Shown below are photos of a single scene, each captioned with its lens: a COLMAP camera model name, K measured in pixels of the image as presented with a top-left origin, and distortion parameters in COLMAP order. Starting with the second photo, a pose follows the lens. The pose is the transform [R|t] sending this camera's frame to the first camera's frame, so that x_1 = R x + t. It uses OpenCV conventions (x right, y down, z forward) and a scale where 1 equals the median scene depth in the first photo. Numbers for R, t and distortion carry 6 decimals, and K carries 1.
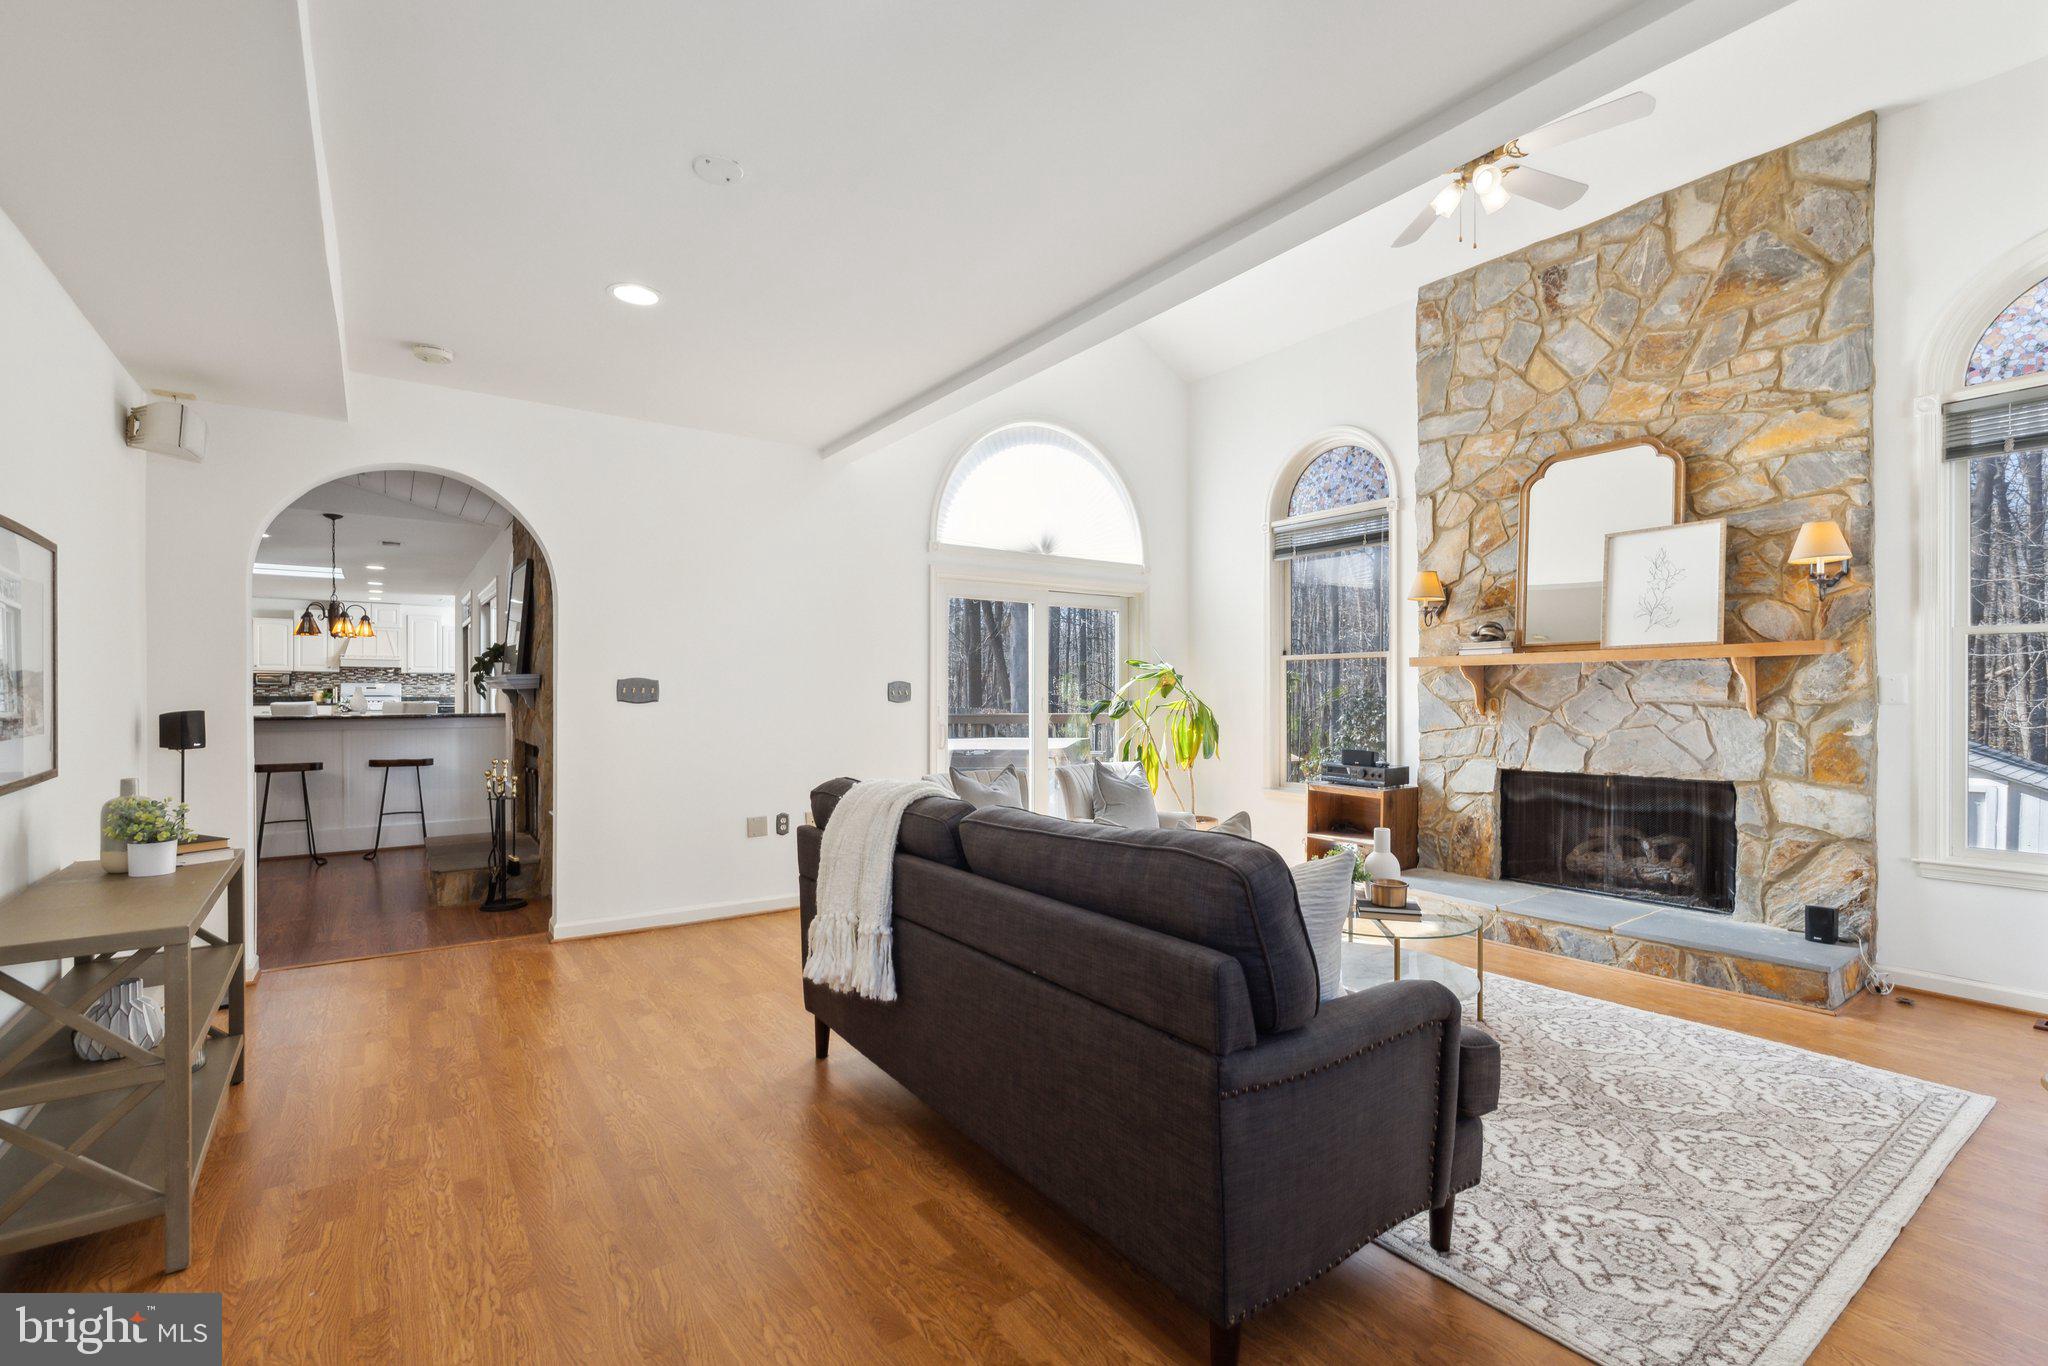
lens RADIAL K [[893.9, 0, 1004.1], [0, 893.9, 681.0], [0, 0, 1]] dist [0.004393, 0.000918]
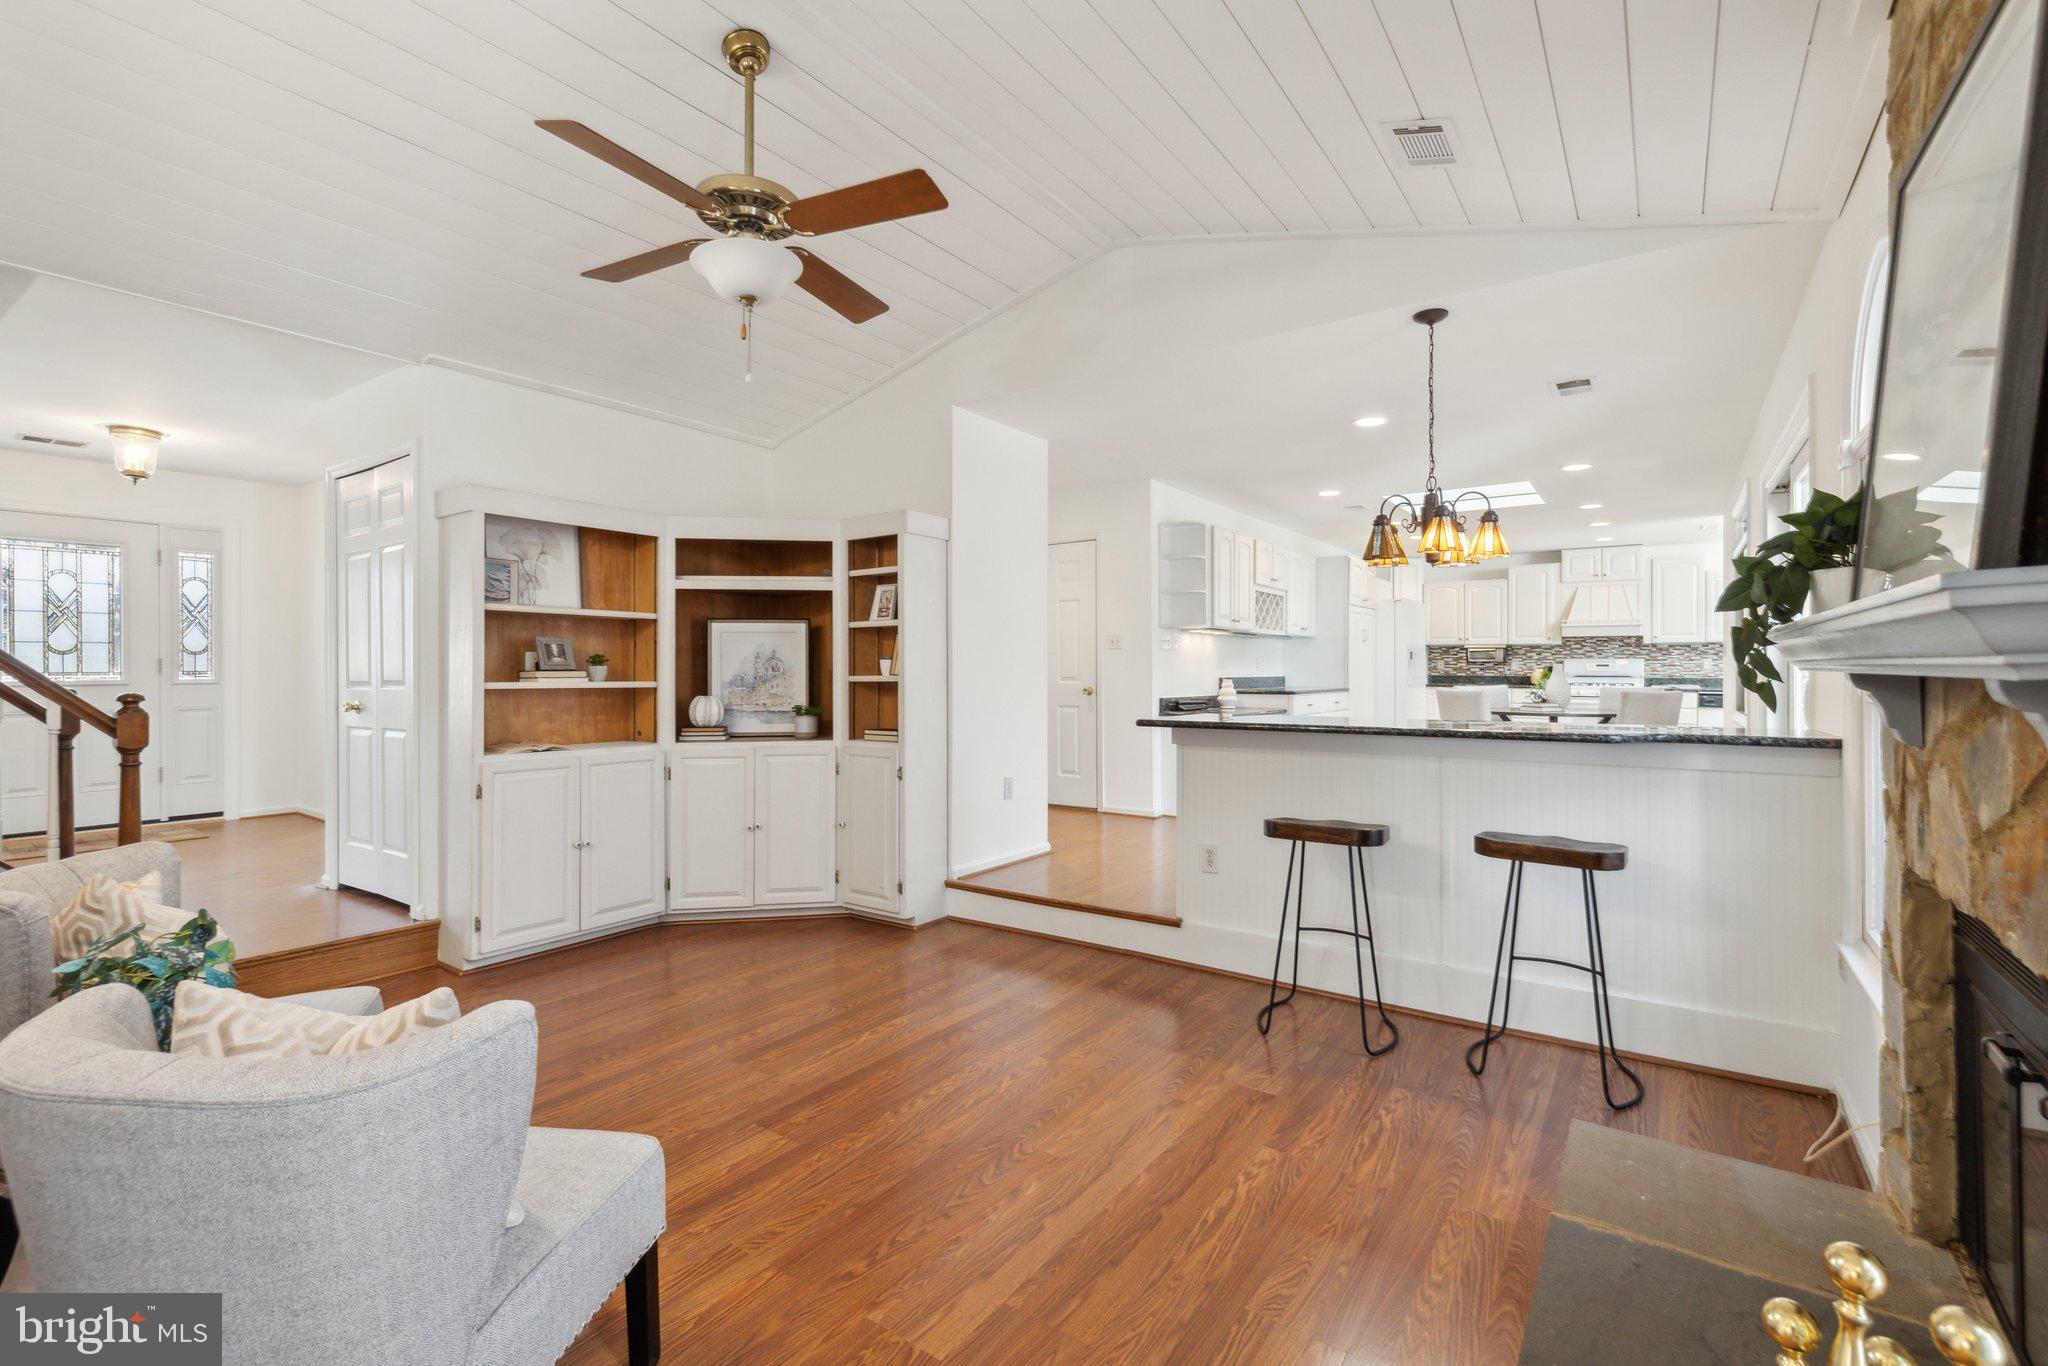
lens RADIAL K [[893.9, 0, 1020.4], [0, 893.9, 670.0], [0, 0, 1]] dist [0.004393, 0.000918]
pose [[0.335312, 0.007824, -0.942075, -0.507316], [0.004233, 0.999943, 0.009812, 0.006556], [0.942098, -0.007278, 0.335259, 0.878625]]
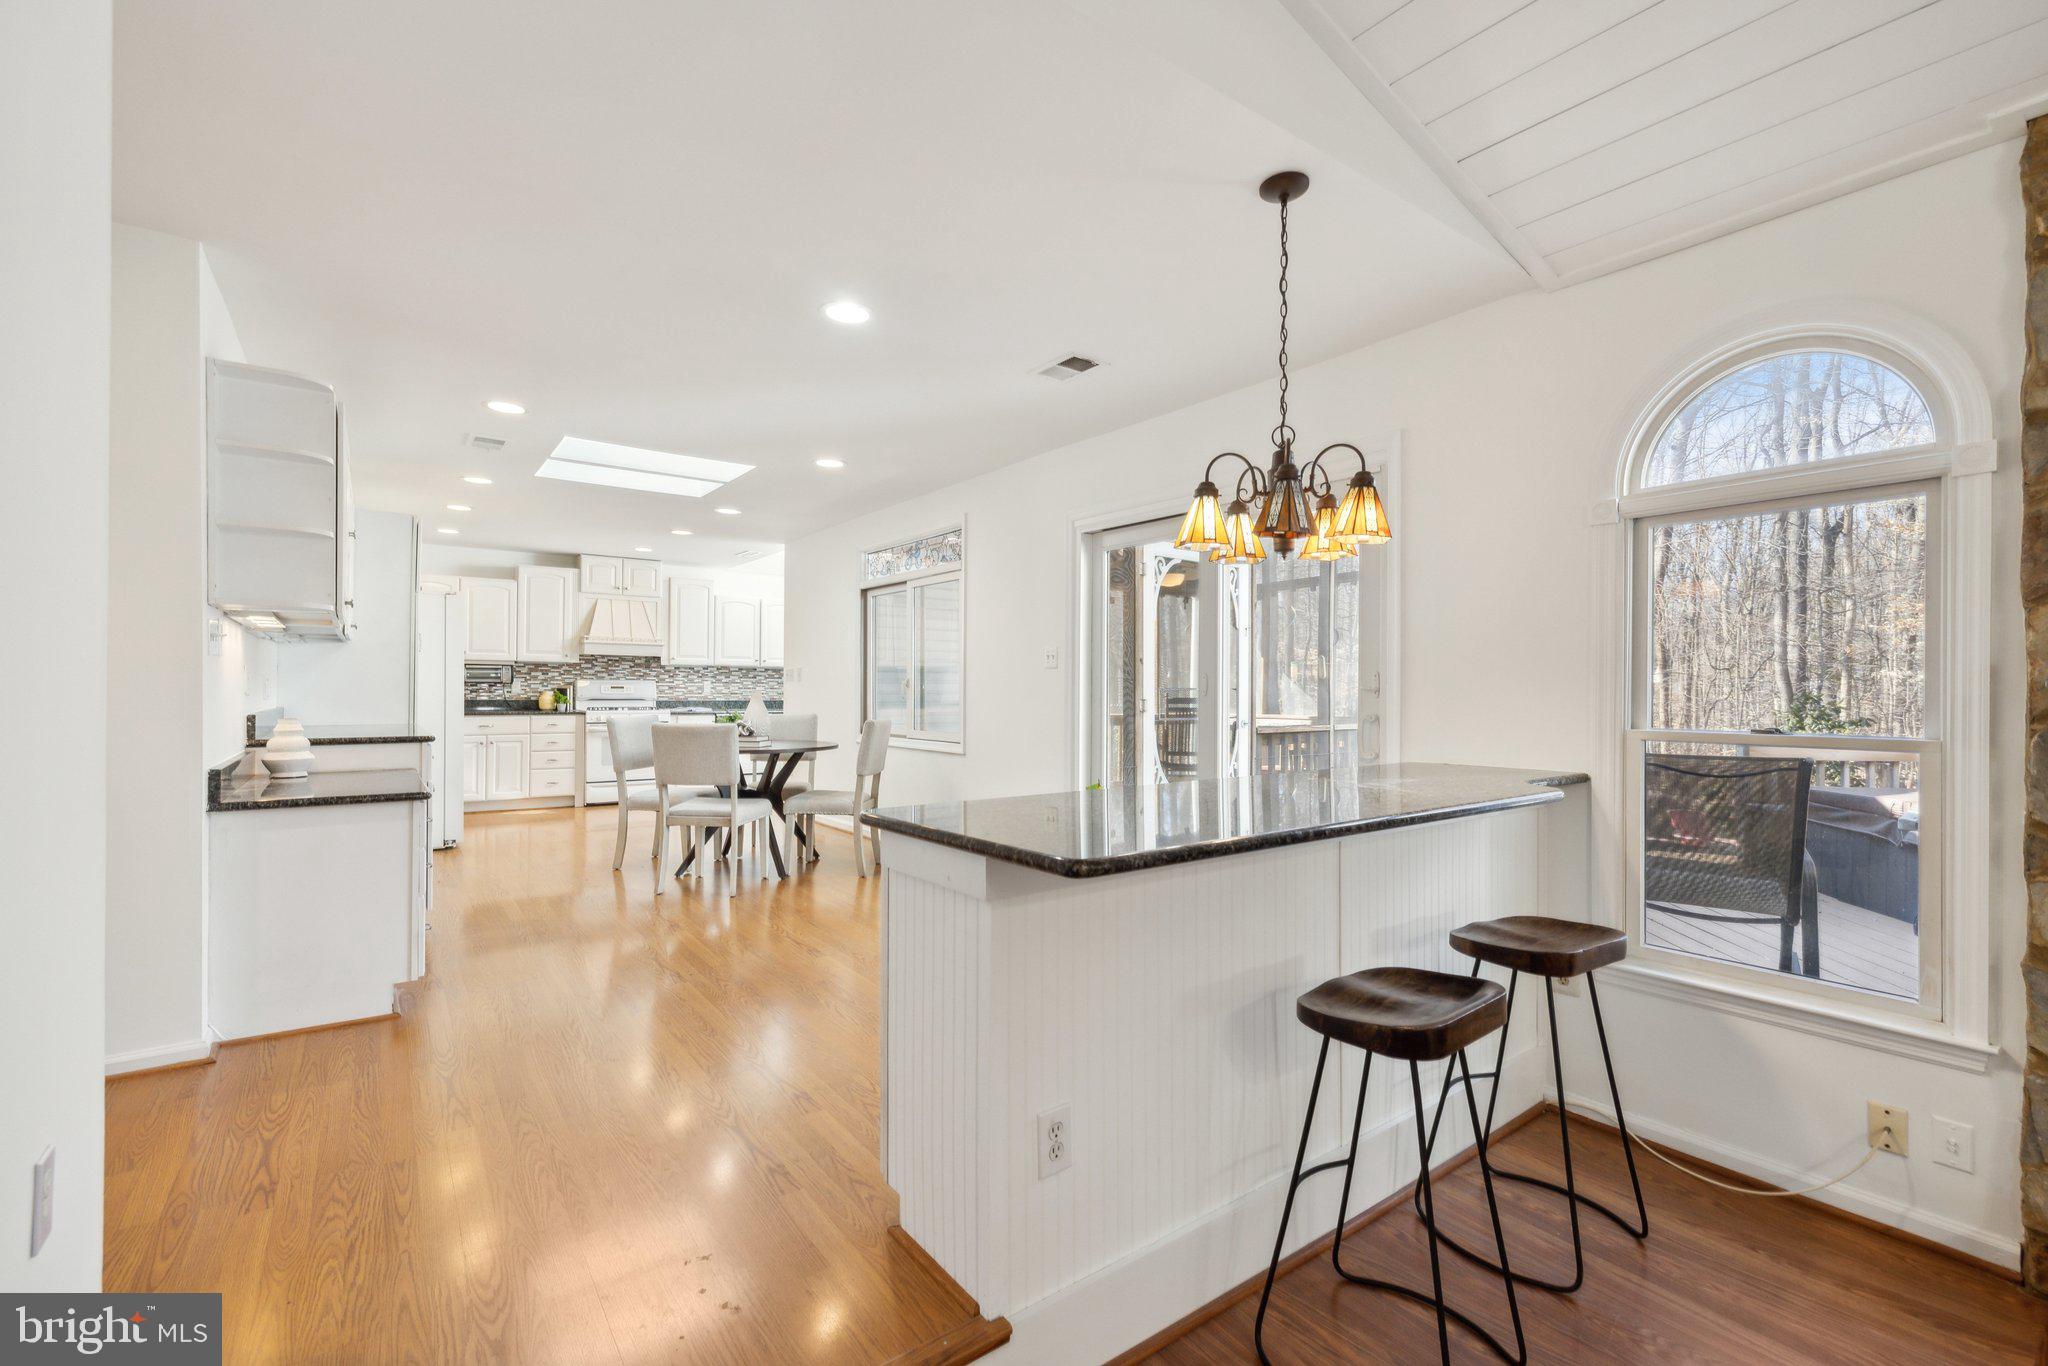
lens RADIAL K [[893.9, 0, 1018.0], [0, 893.9, 685.0], [0, 0, 1]] dist [0.004393, 0.000918]
pose [[0.999758, 0.011239, 0.018919, -1.205800], [-0.011303, 0.999931, 0.003279, 0.000857], [-0.018880, -0.003492, 0.999816, 0.947445]]
